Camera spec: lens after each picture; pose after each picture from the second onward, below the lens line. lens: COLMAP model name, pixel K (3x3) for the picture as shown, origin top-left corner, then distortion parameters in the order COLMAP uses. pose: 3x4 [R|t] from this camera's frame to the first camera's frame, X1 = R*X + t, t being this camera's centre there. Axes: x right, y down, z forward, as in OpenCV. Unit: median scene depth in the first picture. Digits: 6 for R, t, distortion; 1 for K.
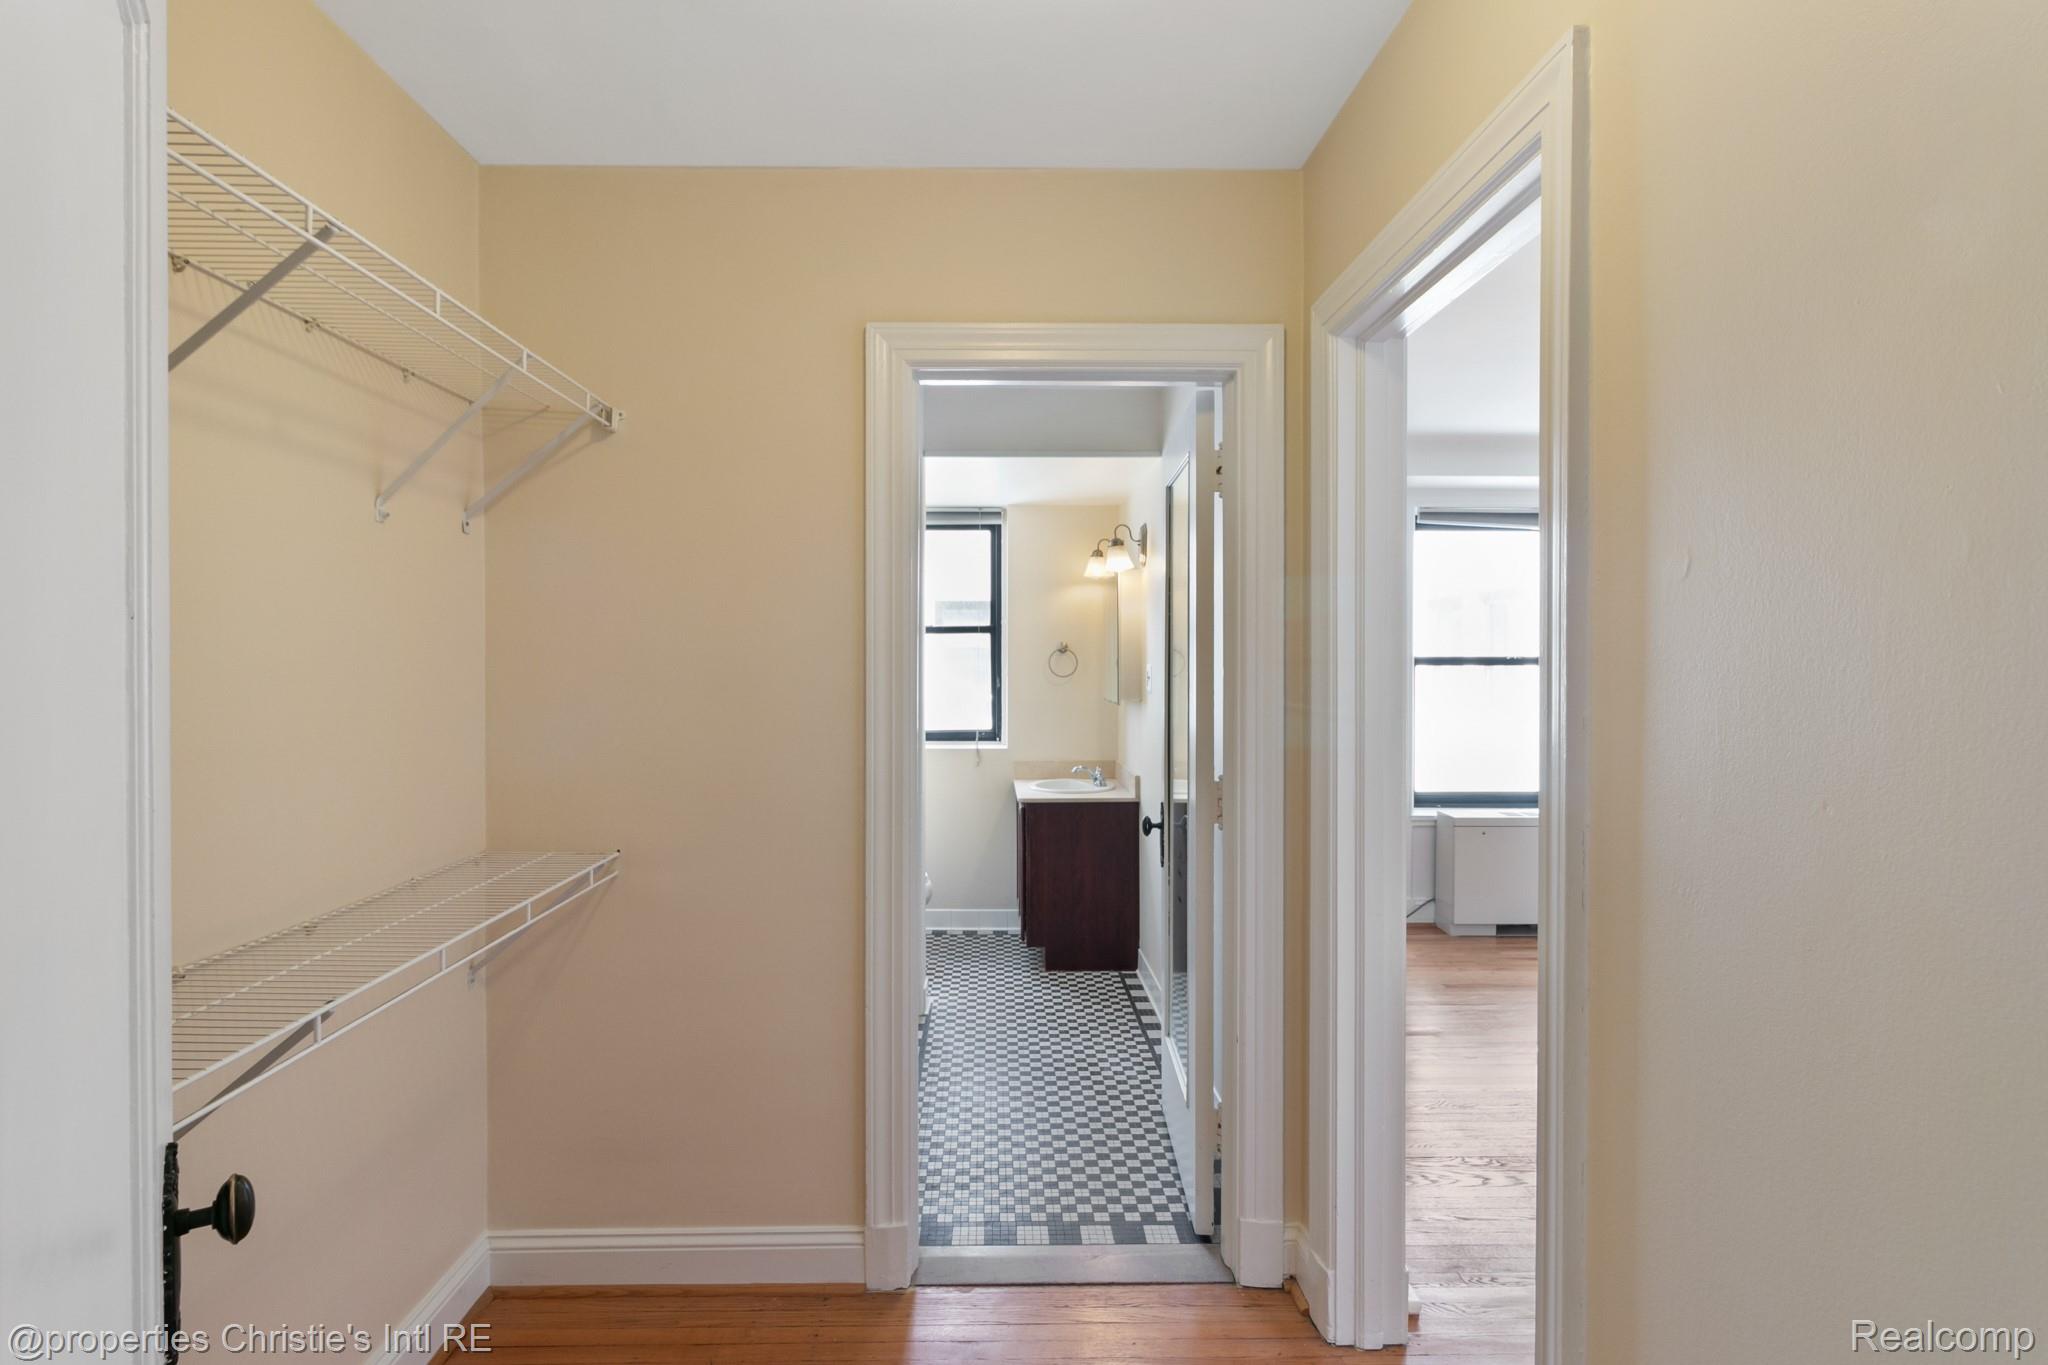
lens RADIAL K [[1017.5, 0, 997.8], [0, 1017.5, 665.2], [0, 0, 1]] dist [0.001271, -0.001238]
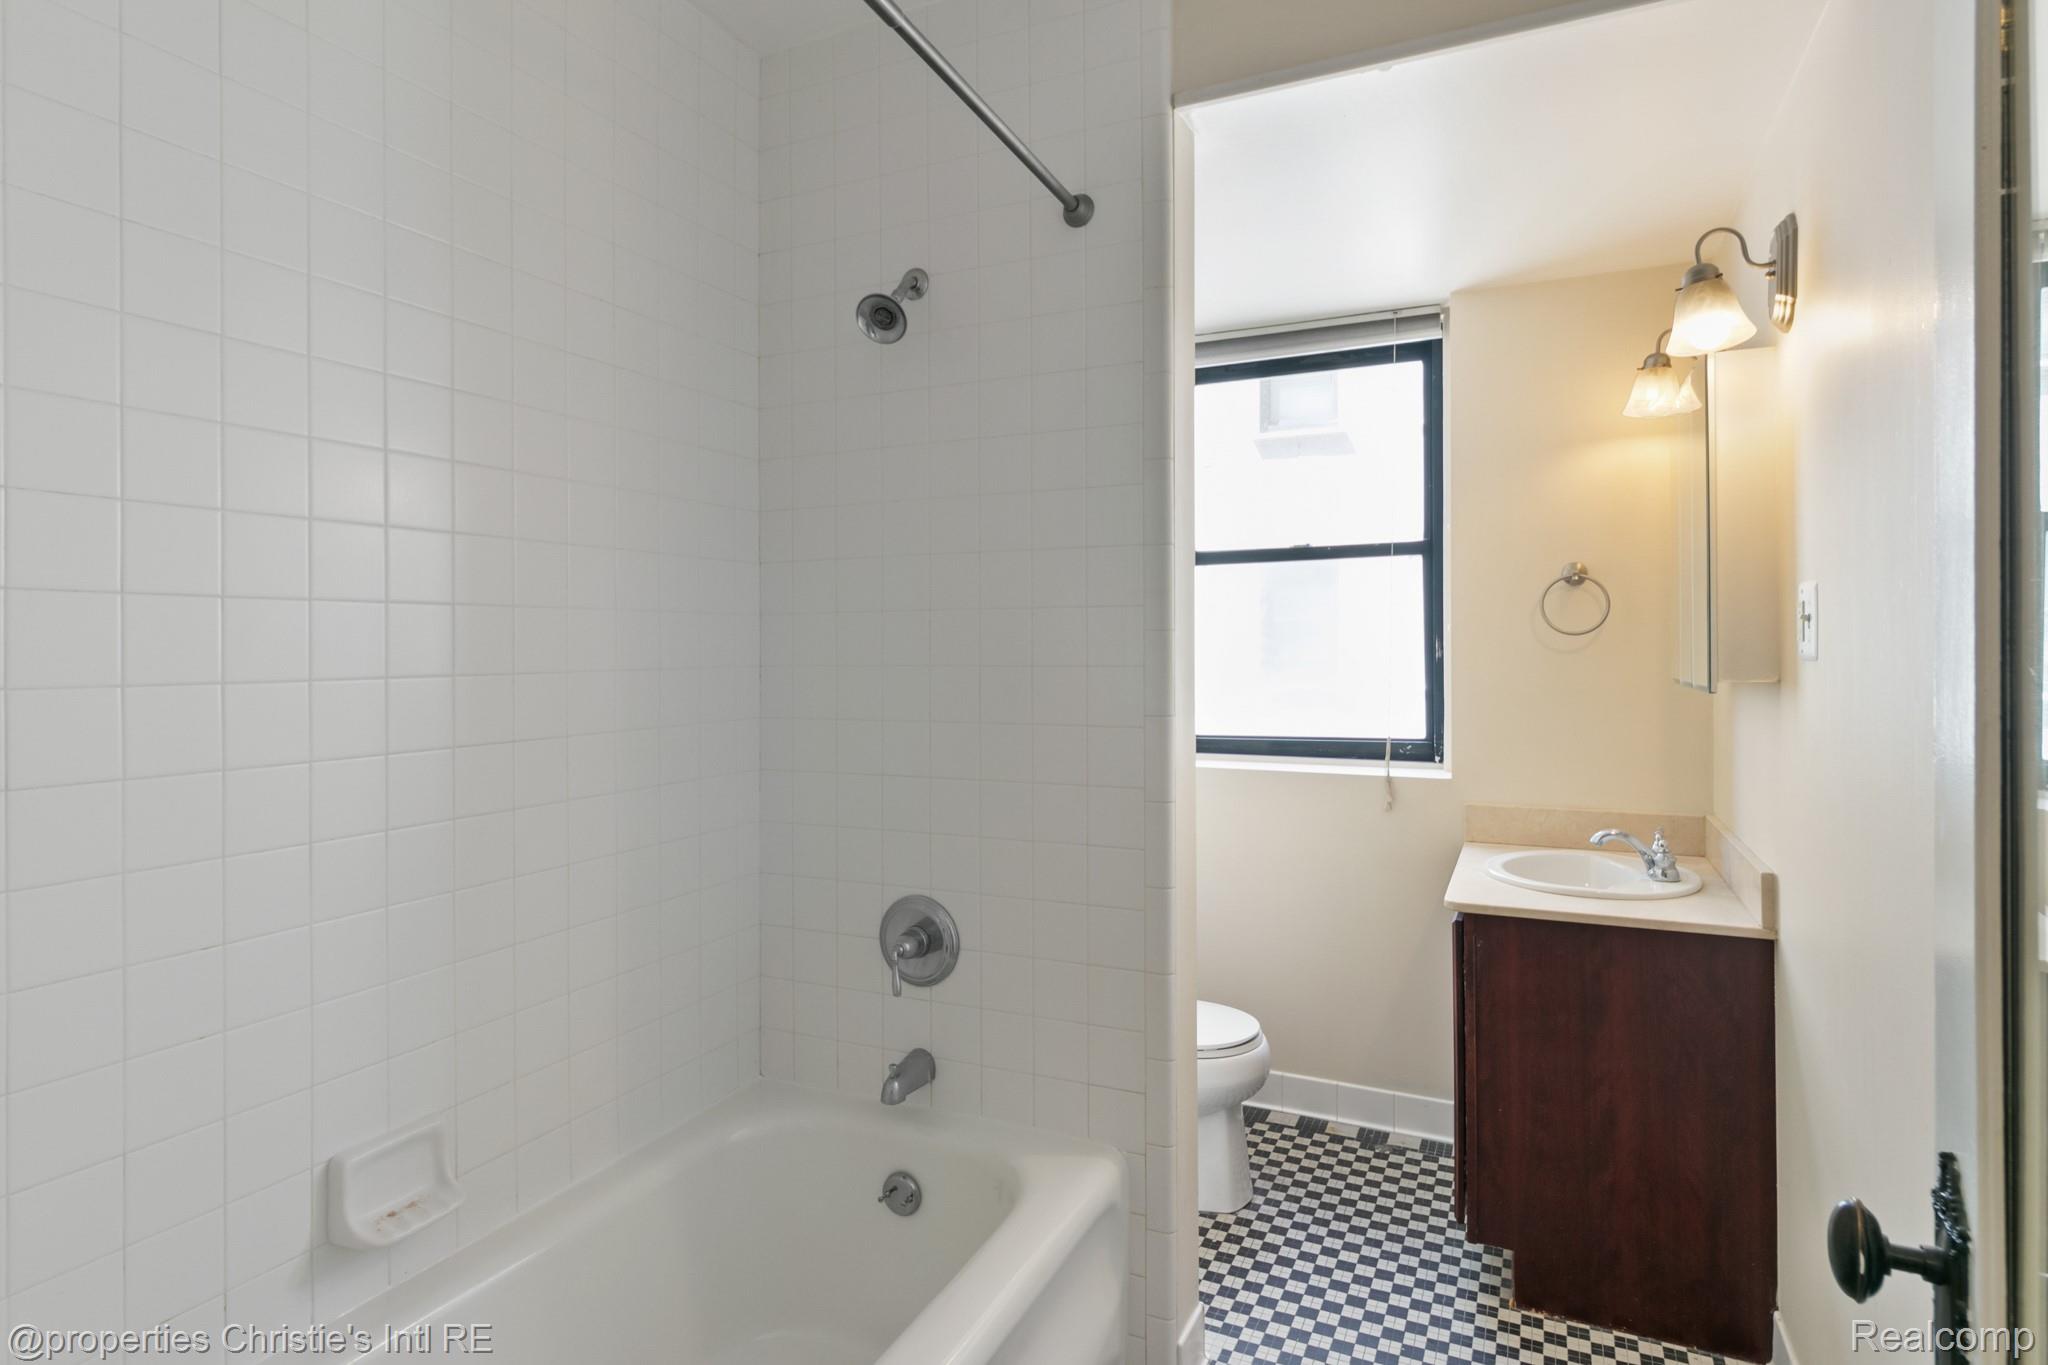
lens RADIAL K [[1095.6, 0, 1001.7], [0, 1095.6, 635.5], [0, 0, 1]] dist [-0.003686, -0.001847]
pose [[0.895296, -0.003997, -0.445454, 0.066895], [-0.002127, 0.999910, -0.013248, 0.024440], [0.445467, 0.012809, 0.895207, 0.542519]]
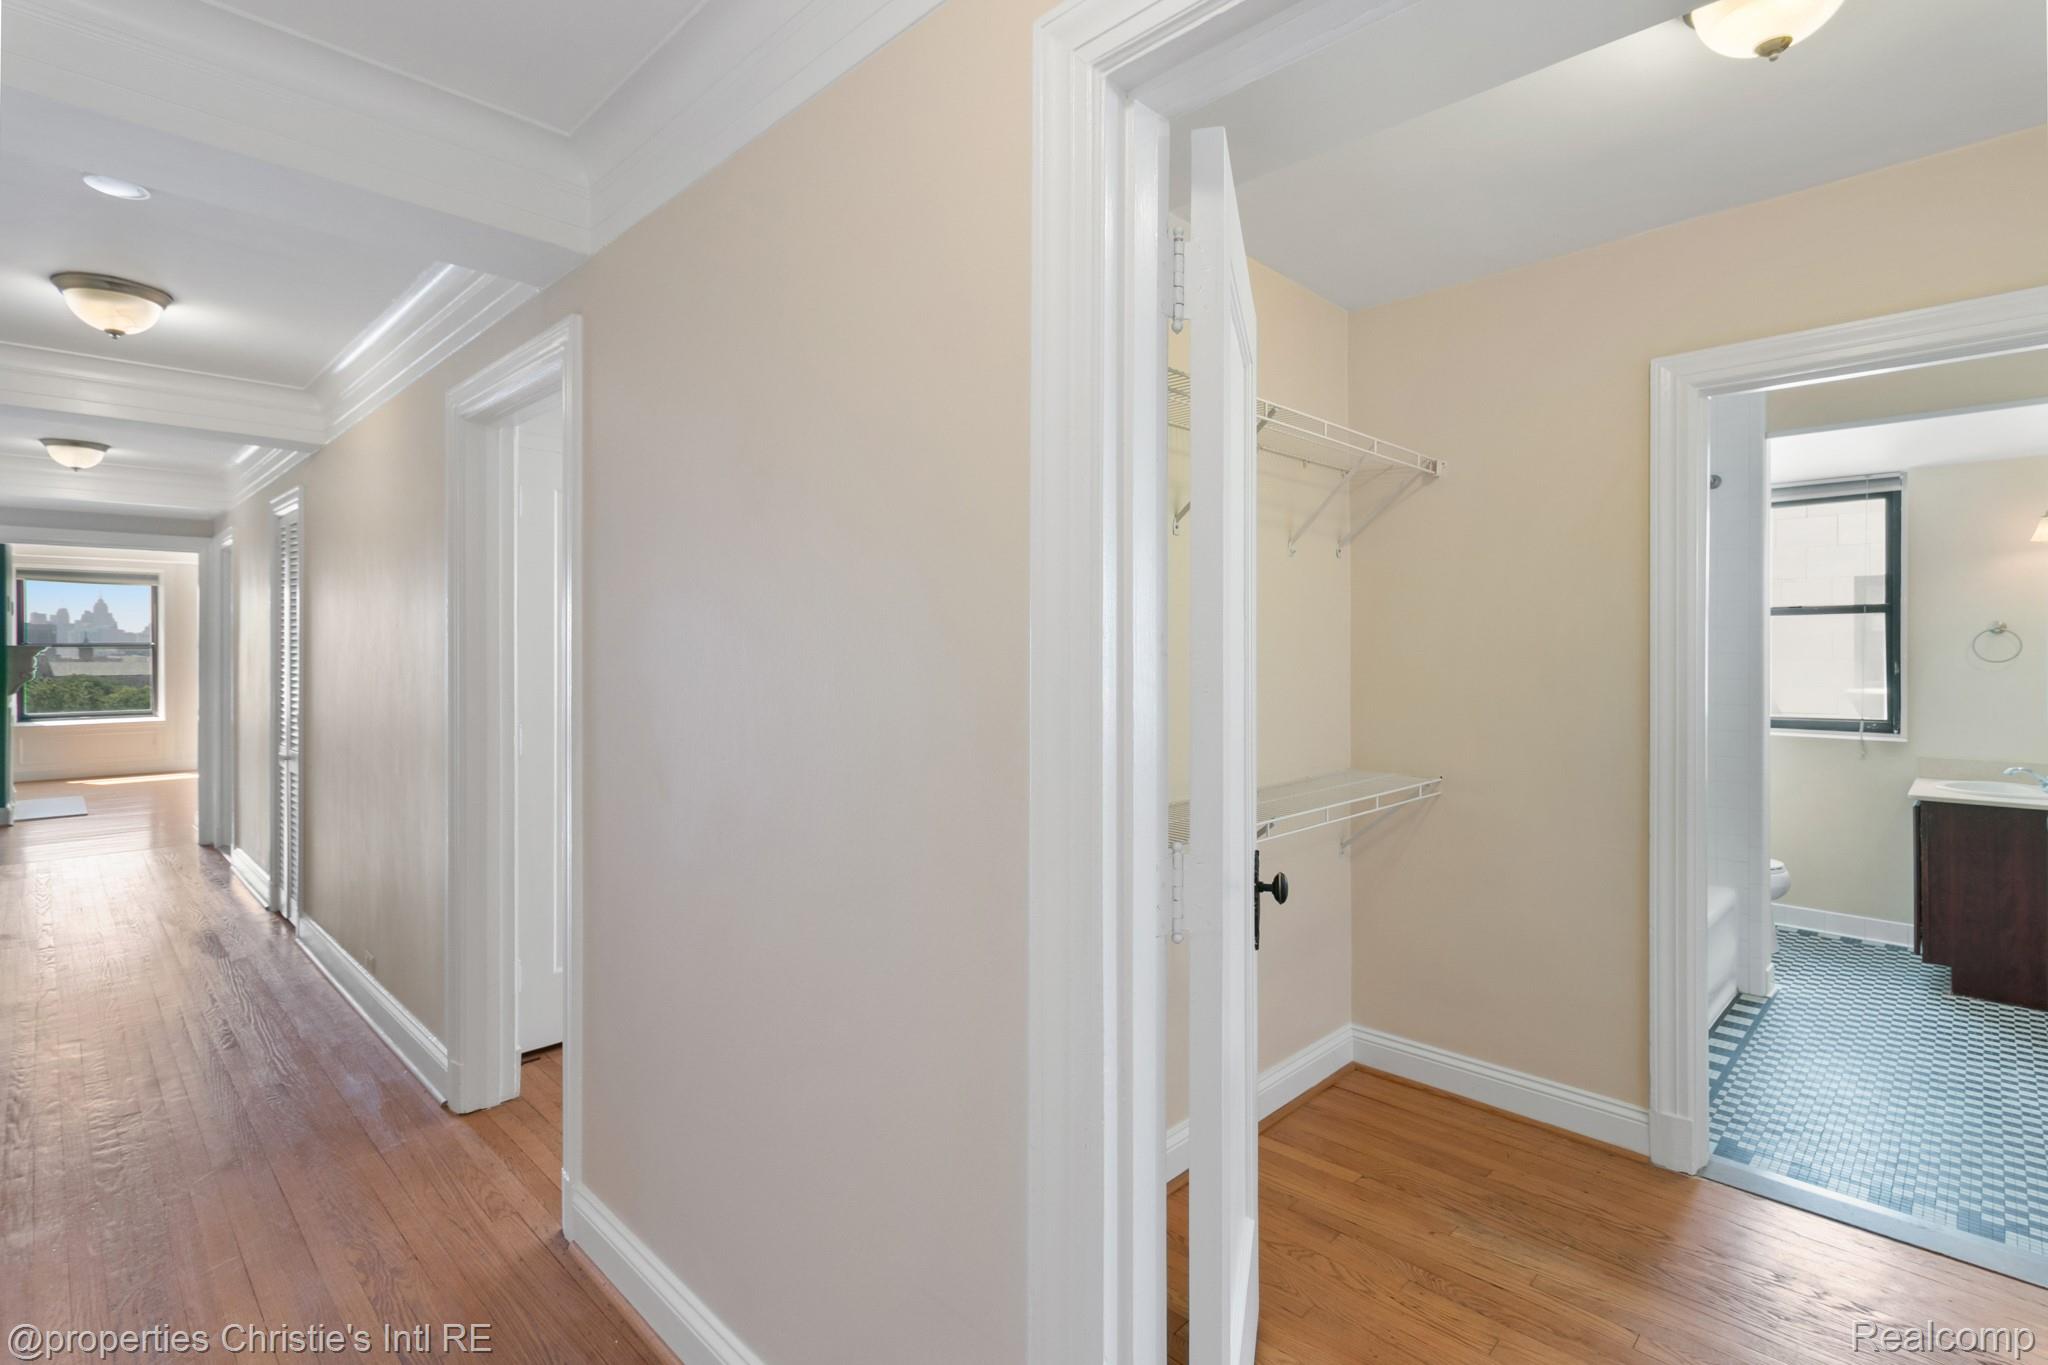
lens RADIAL K [[948.4, 0, 1014.3], [0, 948.4, 648.7], [0, 0, 1]] dist [0.003179, 0.000994]
pose [[0.692891, 0.000197, -0.721043, 0.088581], [-0.003399, 0.999990, -0.002993, 0.007013], [0.721035, 0.004525, 0.692884, -0.179285]]
